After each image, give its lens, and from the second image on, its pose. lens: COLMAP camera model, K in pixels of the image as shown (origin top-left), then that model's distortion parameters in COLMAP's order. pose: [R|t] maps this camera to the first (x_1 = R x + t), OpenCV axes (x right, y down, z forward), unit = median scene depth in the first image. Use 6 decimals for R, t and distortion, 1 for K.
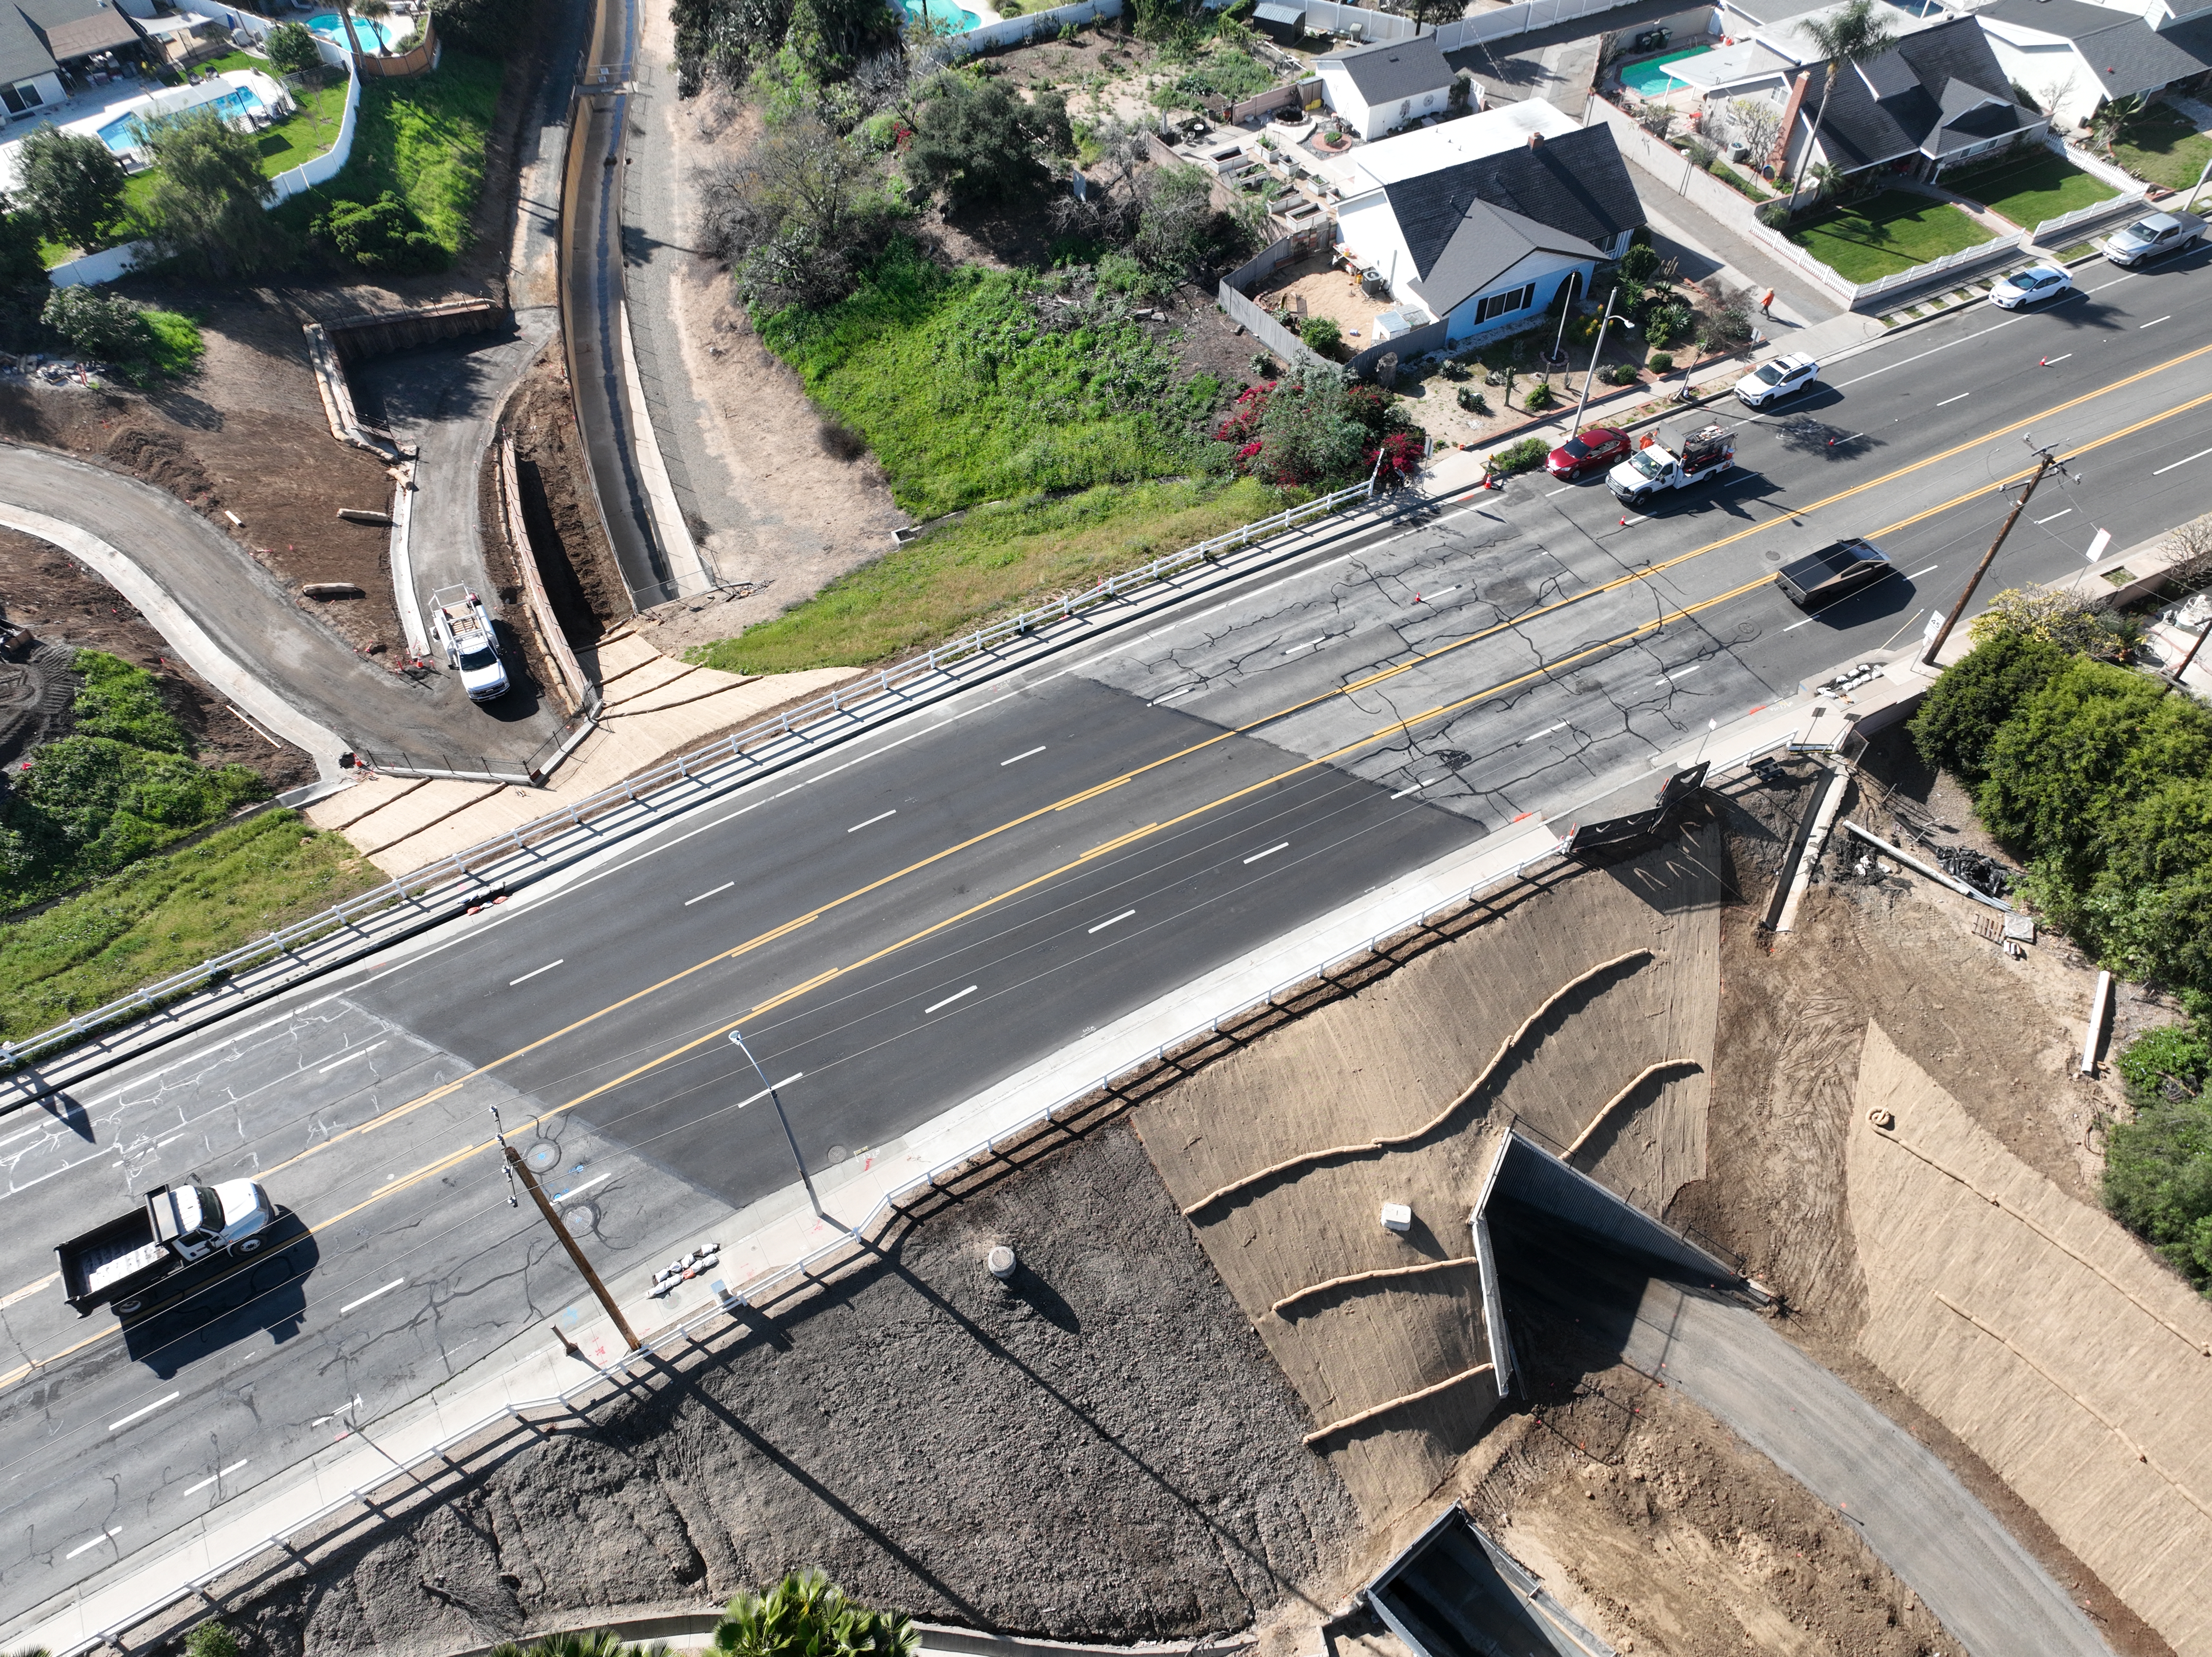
lens RADIAL K [[1559.6, 0, 1104.7], [0, 1559.6, 826.5], [0, 0, 1]] dist [-0.002545, 0.020359]
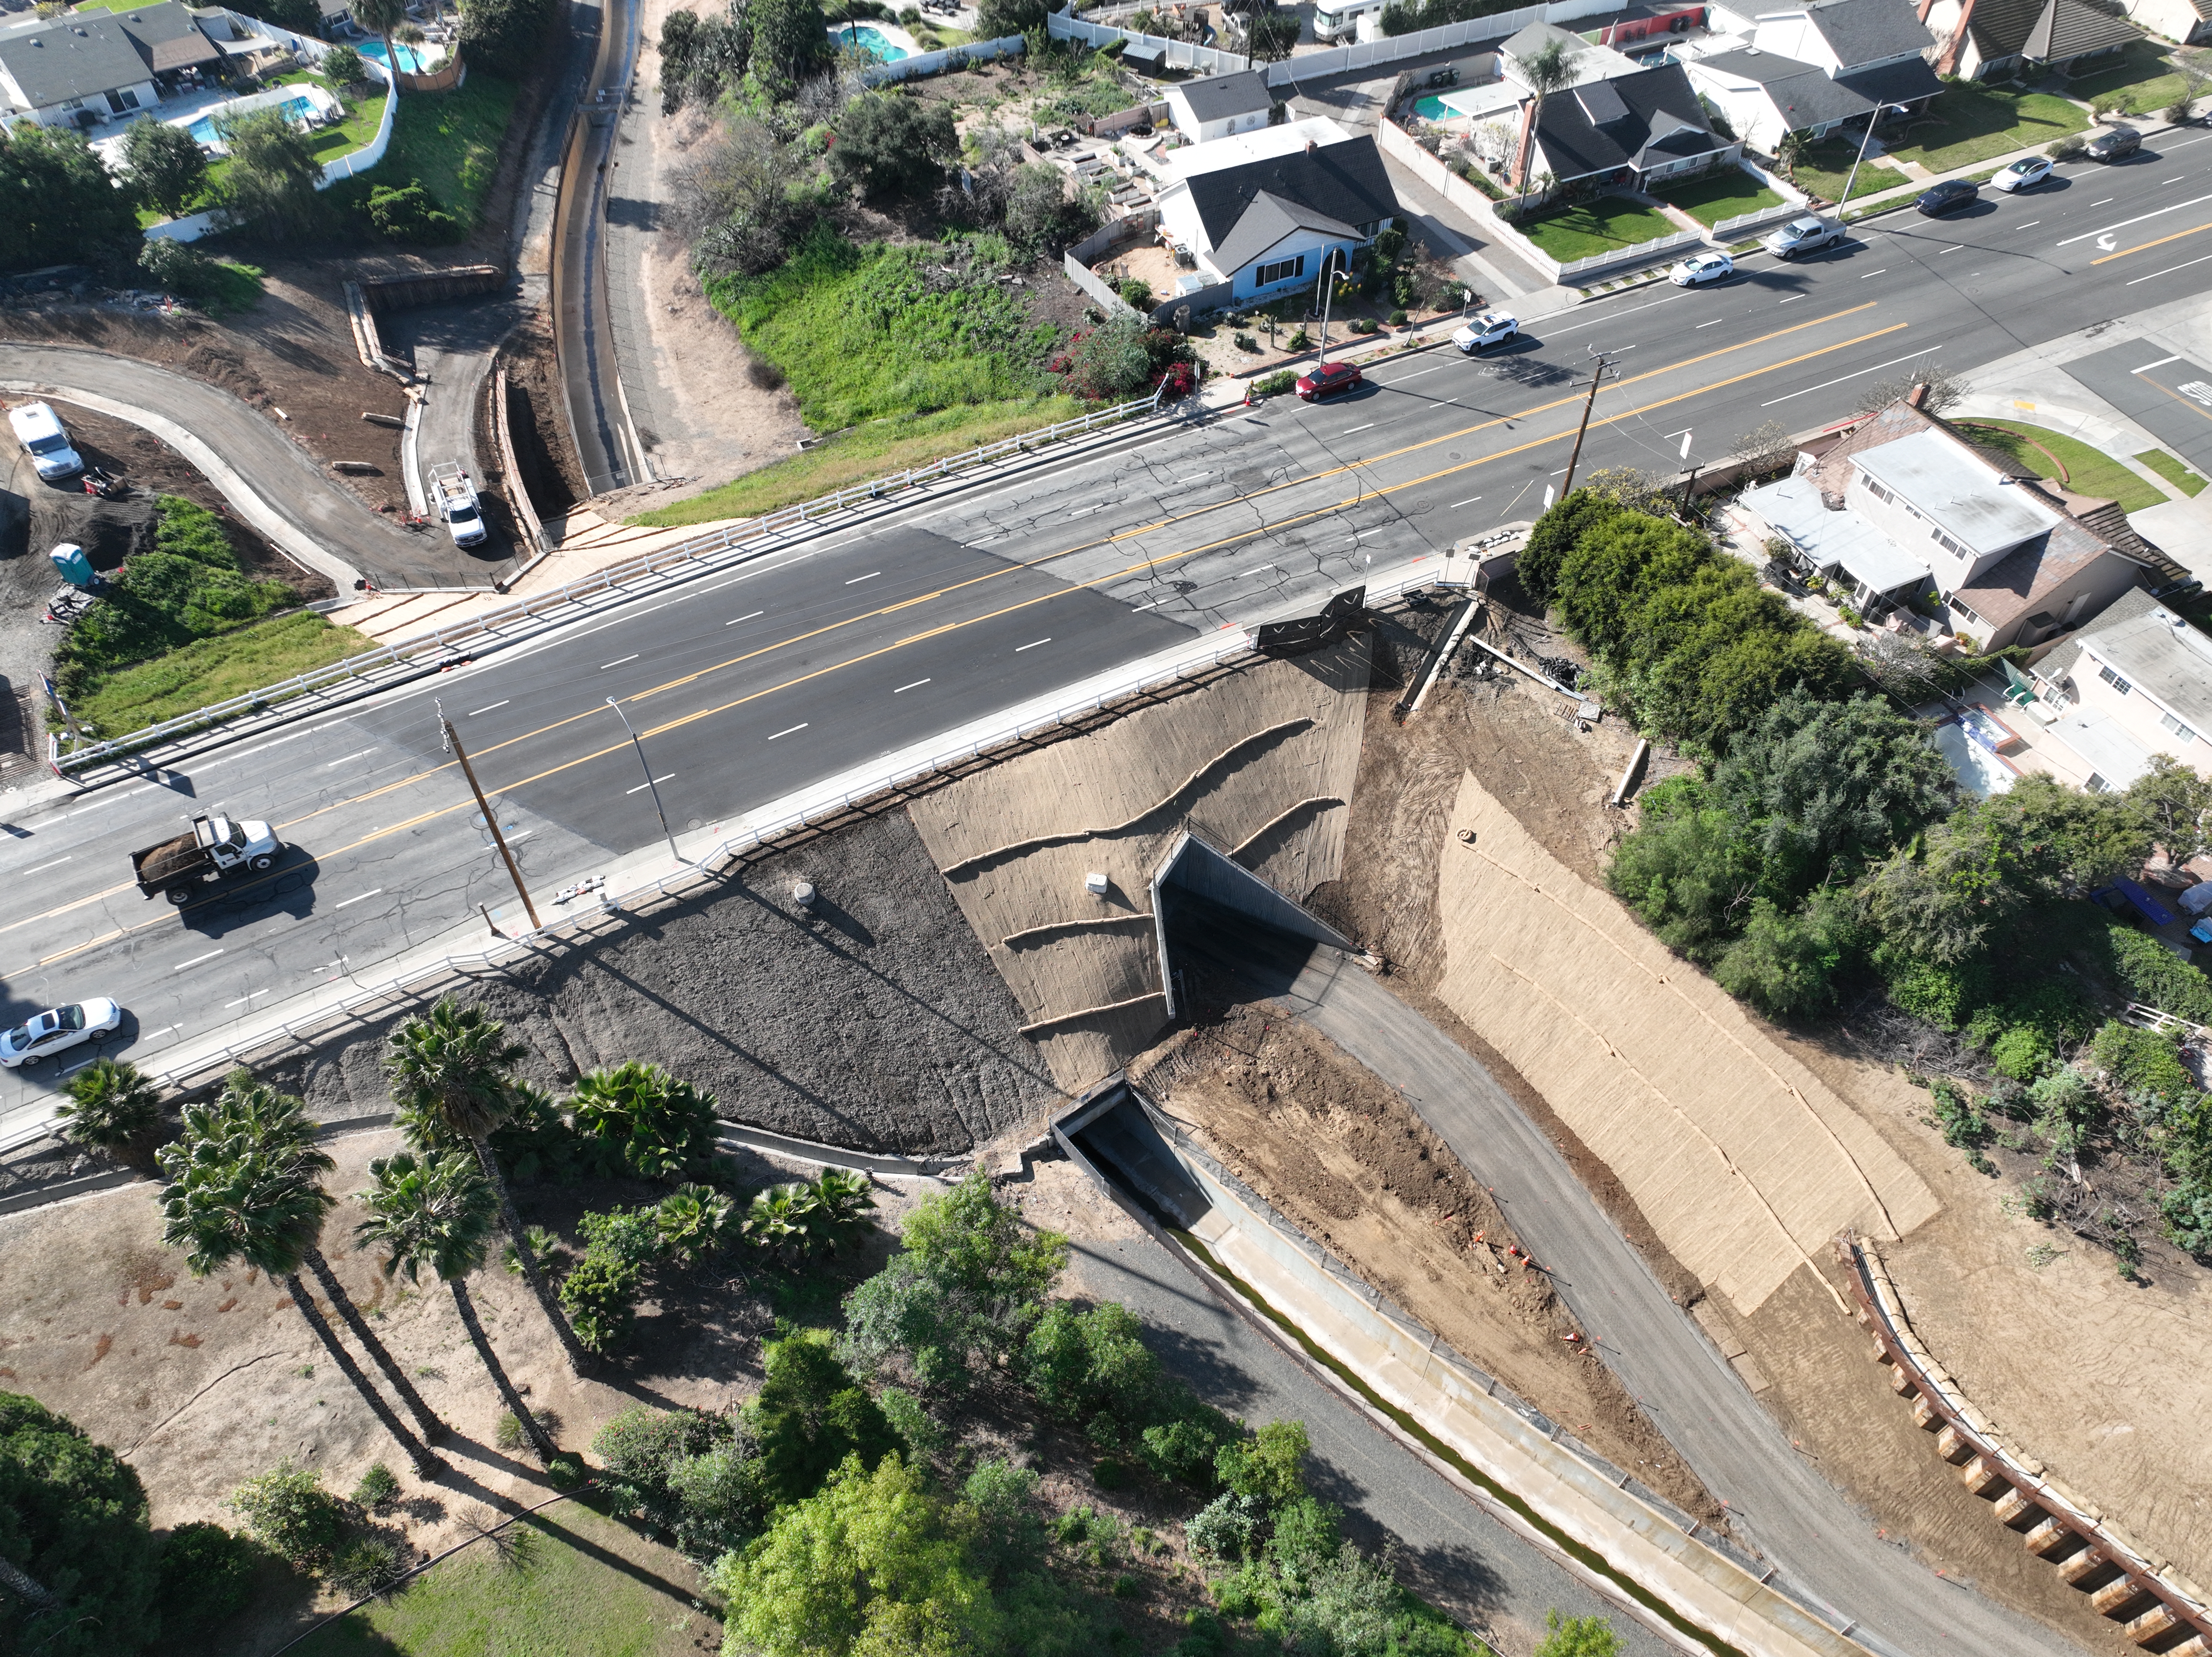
lens RADIAL K [[1559.6, 0, 1102.5], [0, 1559.6, 820.5], [0, 0, 1]] dist [-0.002545, 0.020359]
pose [[0.999610, 0.024744, -0.012917, 0.161565], [-0.025215, 0.998970, -0.037725, 0.191091], [0.011971, 0.038036, 0.999205, -0.298522]]
